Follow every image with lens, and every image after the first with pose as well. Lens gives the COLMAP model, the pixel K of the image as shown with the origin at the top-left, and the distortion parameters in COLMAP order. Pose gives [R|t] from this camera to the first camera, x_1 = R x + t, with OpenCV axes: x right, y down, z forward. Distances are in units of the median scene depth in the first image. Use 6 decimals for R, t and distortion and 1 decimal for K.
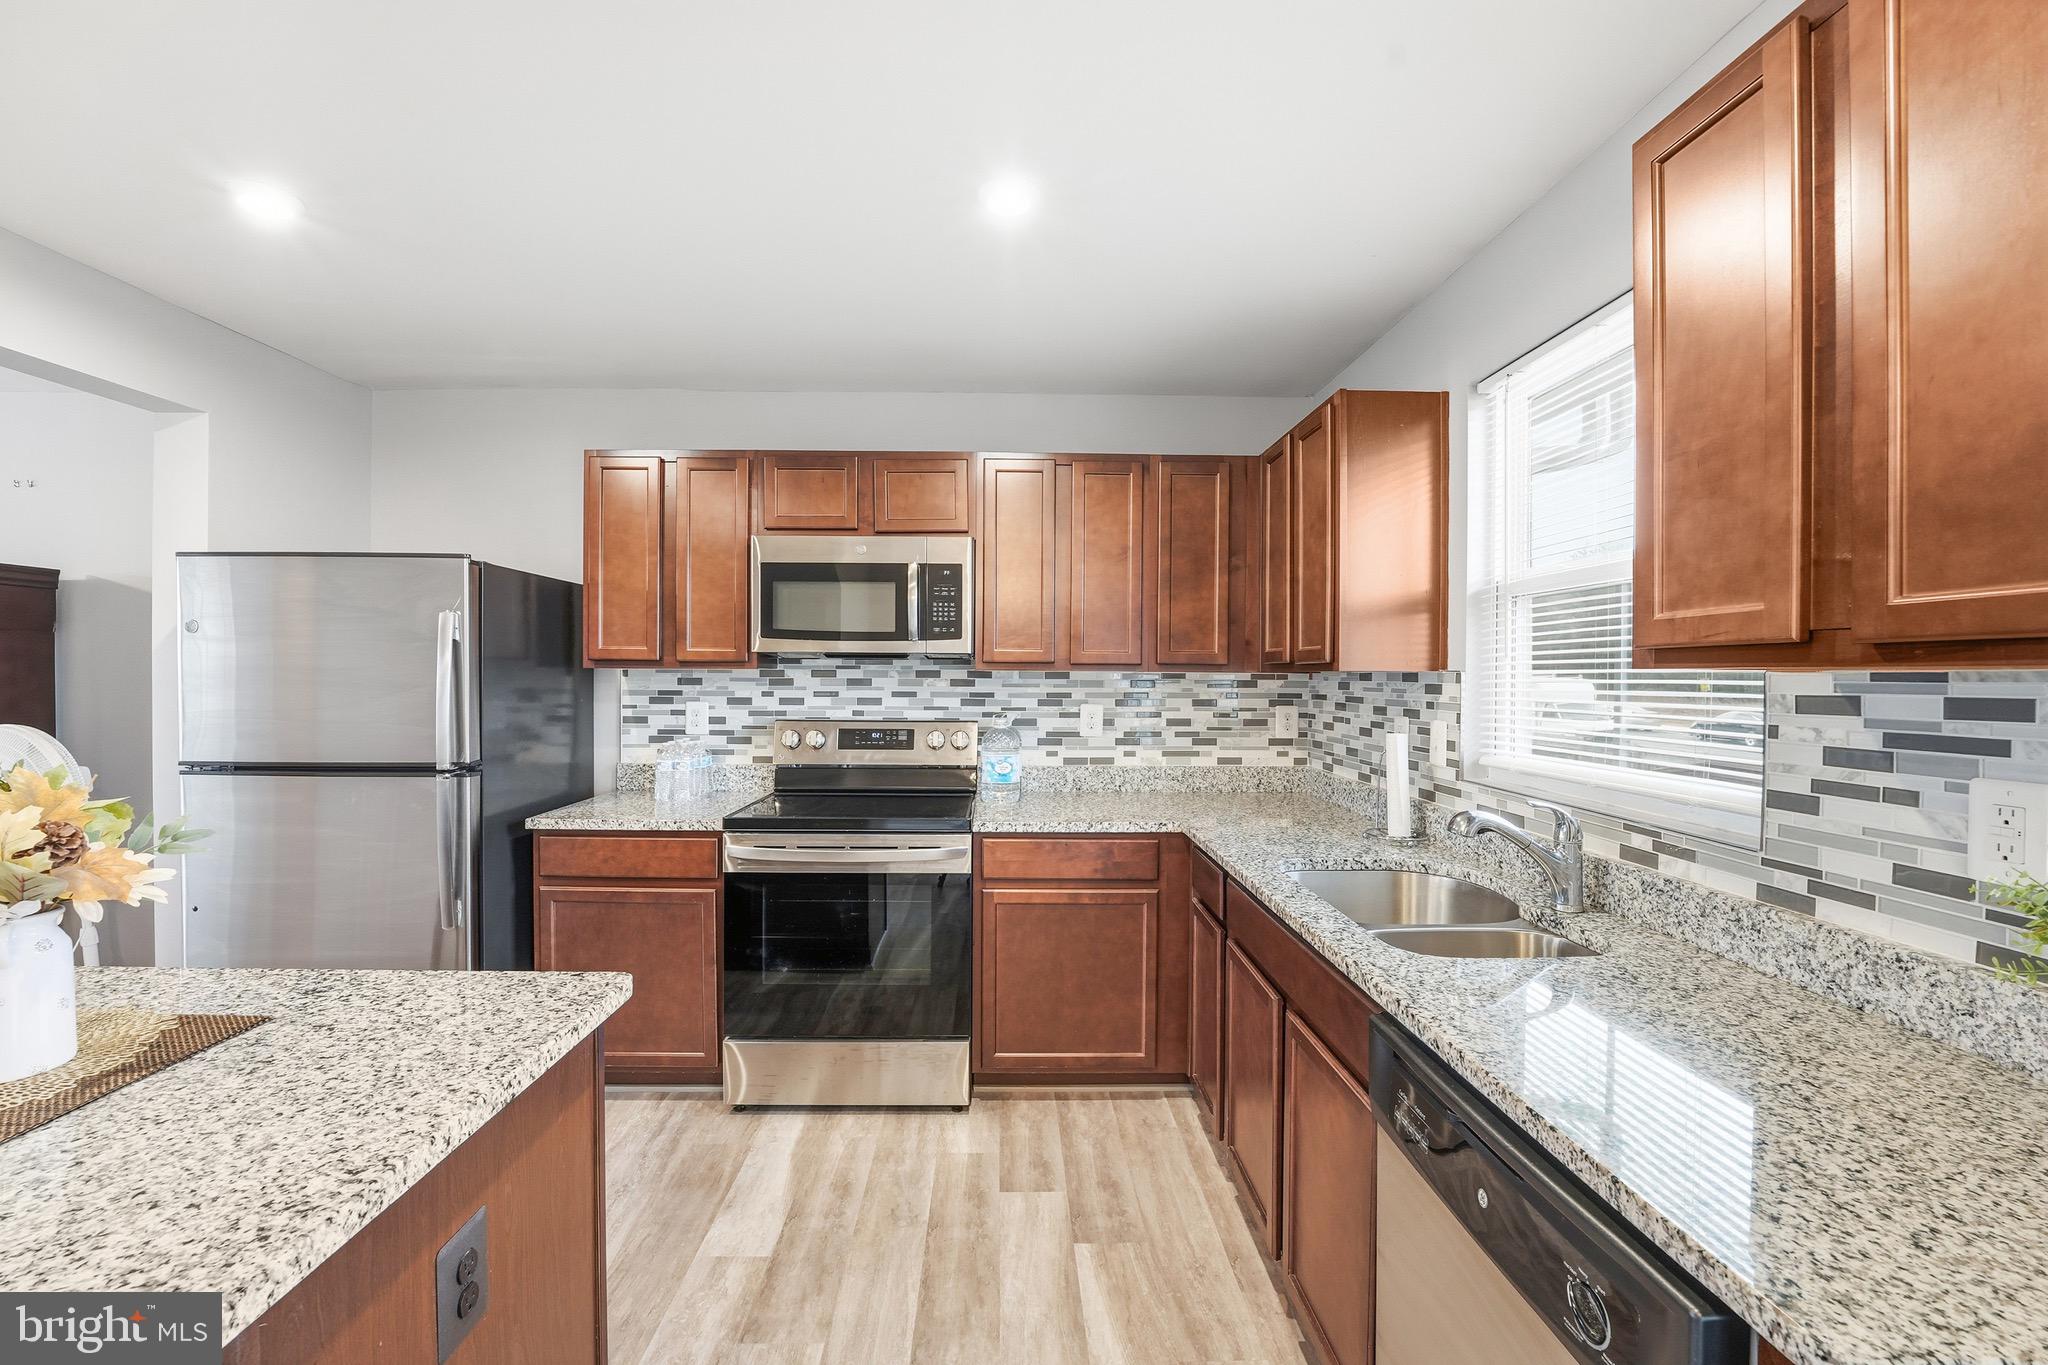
lens RADIAL K [[850.3, 0, 1019.0], [0, 850.3, 680.6], [0, 0, 1]] dist [-0.023477, 0.000697]
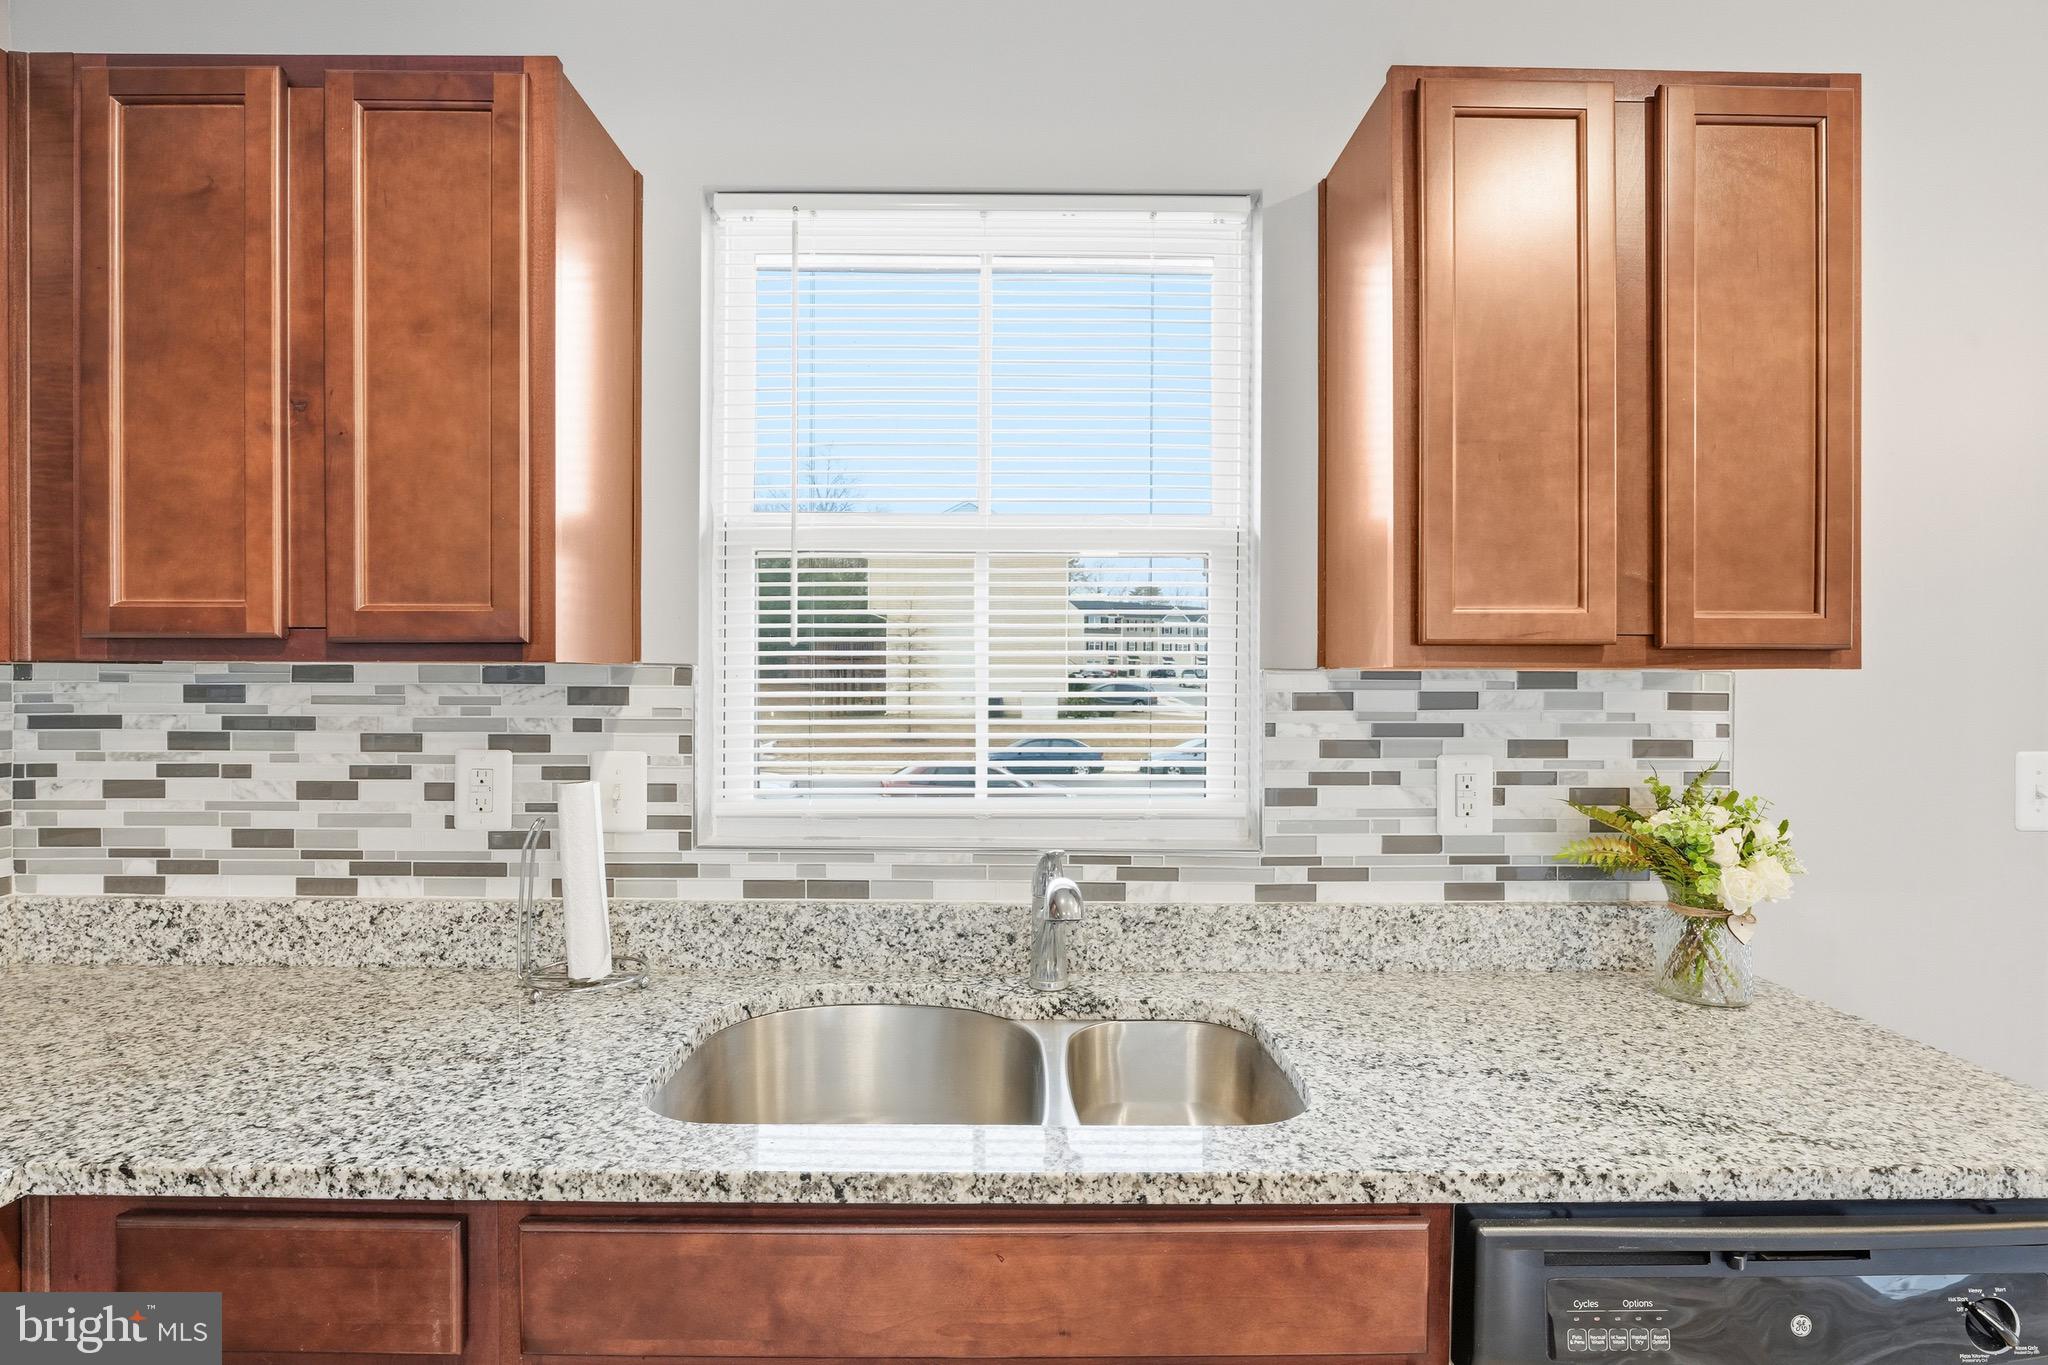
lens RADIAL K [[997.5, 0, 1027.4], [0, 997.5, 688.4], [0, 0, 1]] dist [-0.010012, 0.001637]
pose [[0.011145, -0.018105, 0.999774, -0.316234], [0.002543, 0.999833, 0.018078, -0.011498], [-0.999935, 0.002341, 0.011190, 1.380535]]
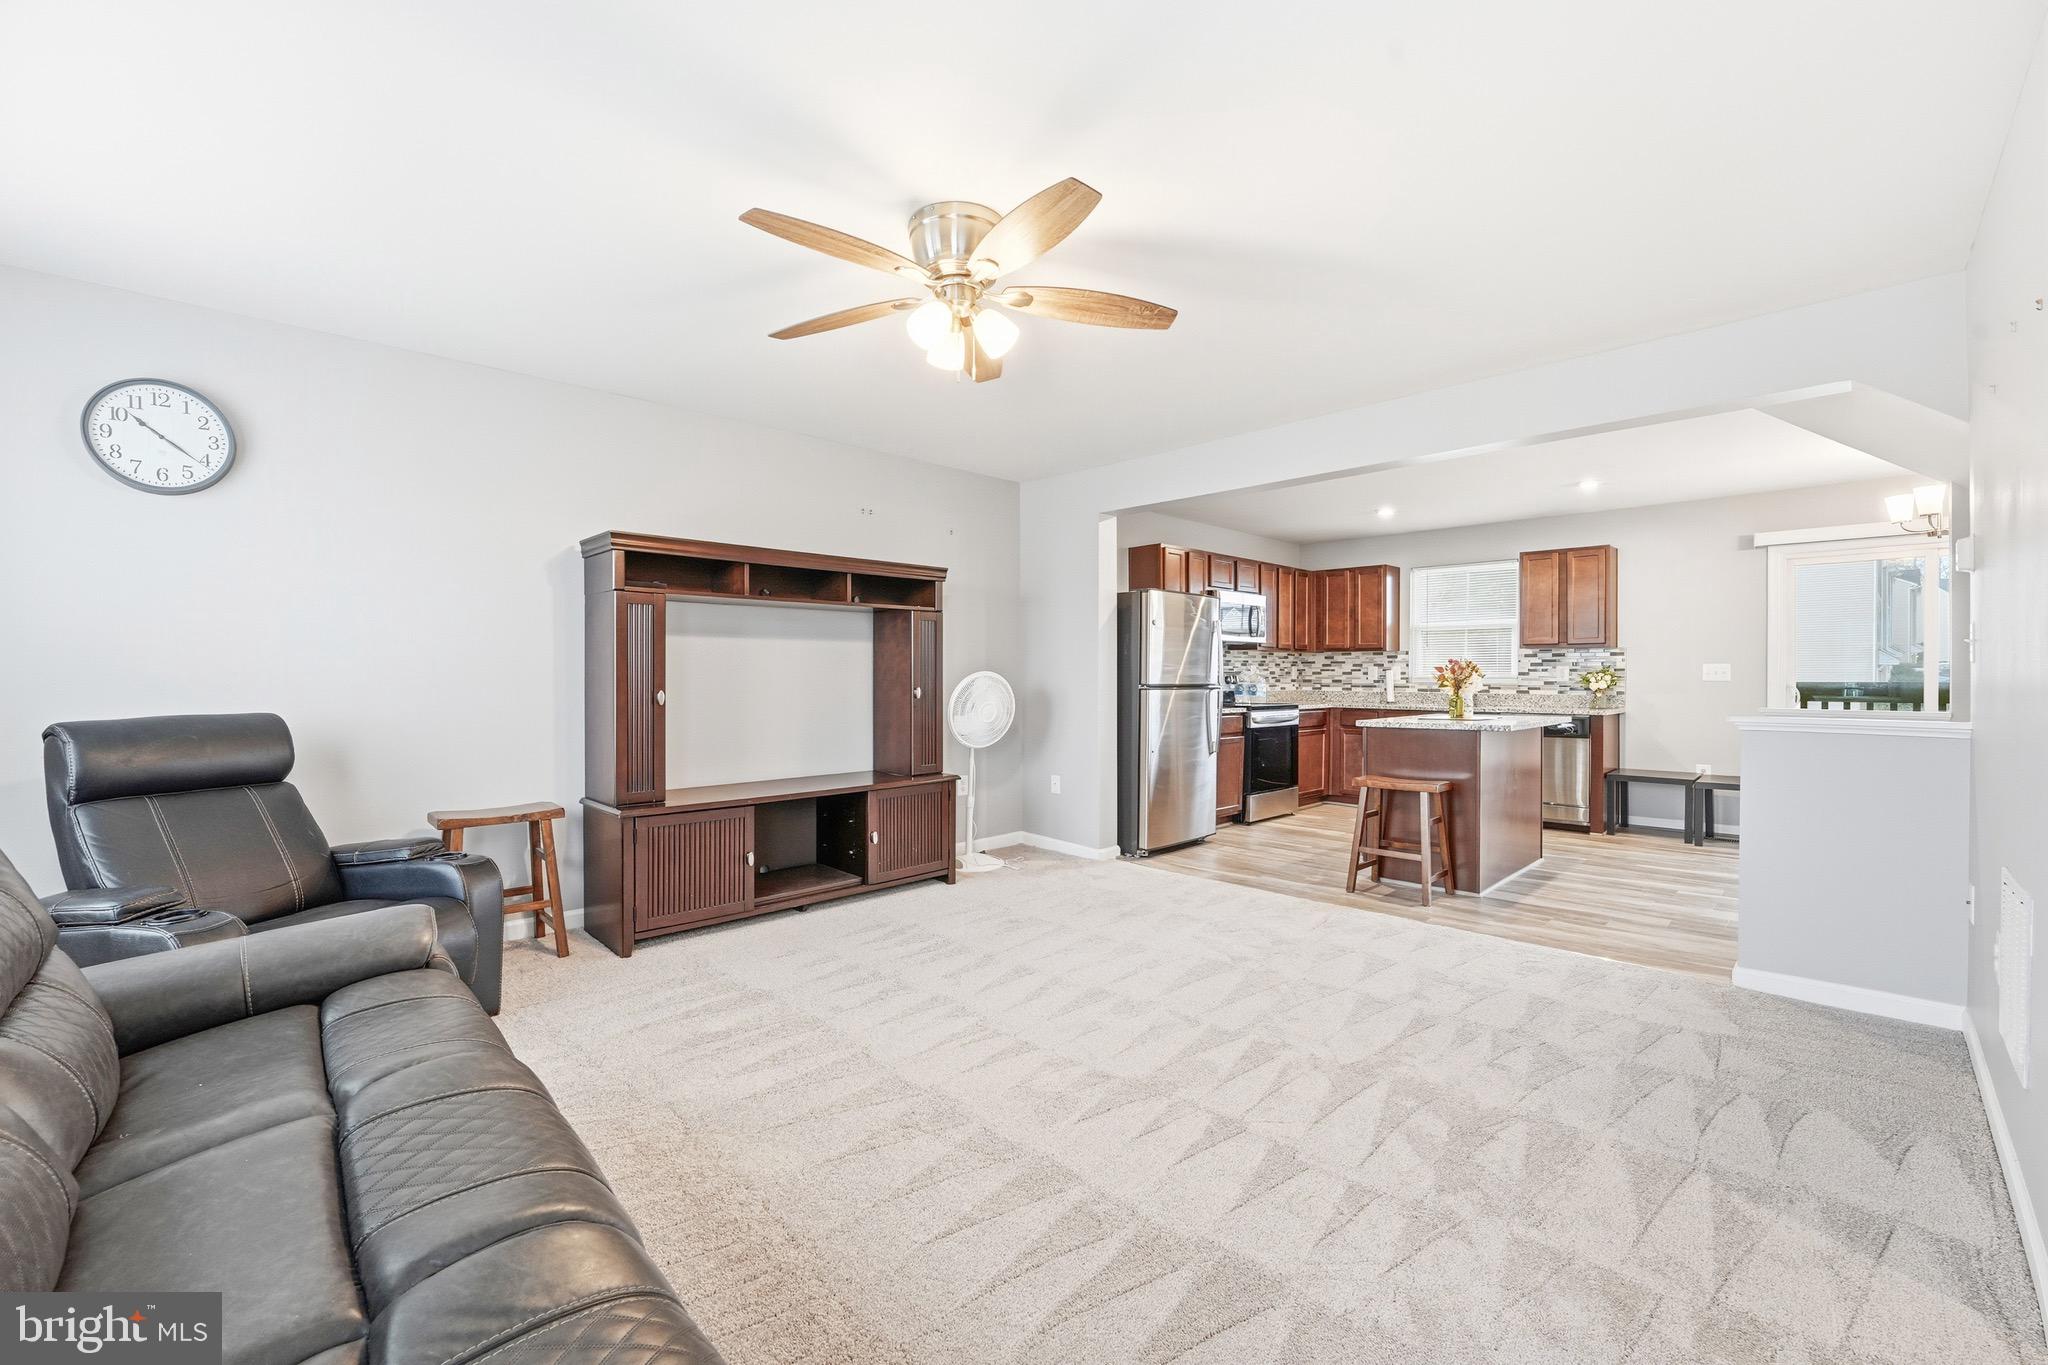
lens RADIAL K [[850.3, 0, 1019.0], [0, 850.3, 680.6], [0, 0, 1]] dist [-0.023477, 0.000697]
pose [[0.718866, -0.010209, 0.695074, -5.534202], [0.008113, 0.999947, 0.006296, 0.135559], [-0.695102, 0.001113, 0.718910, -0.697273]]
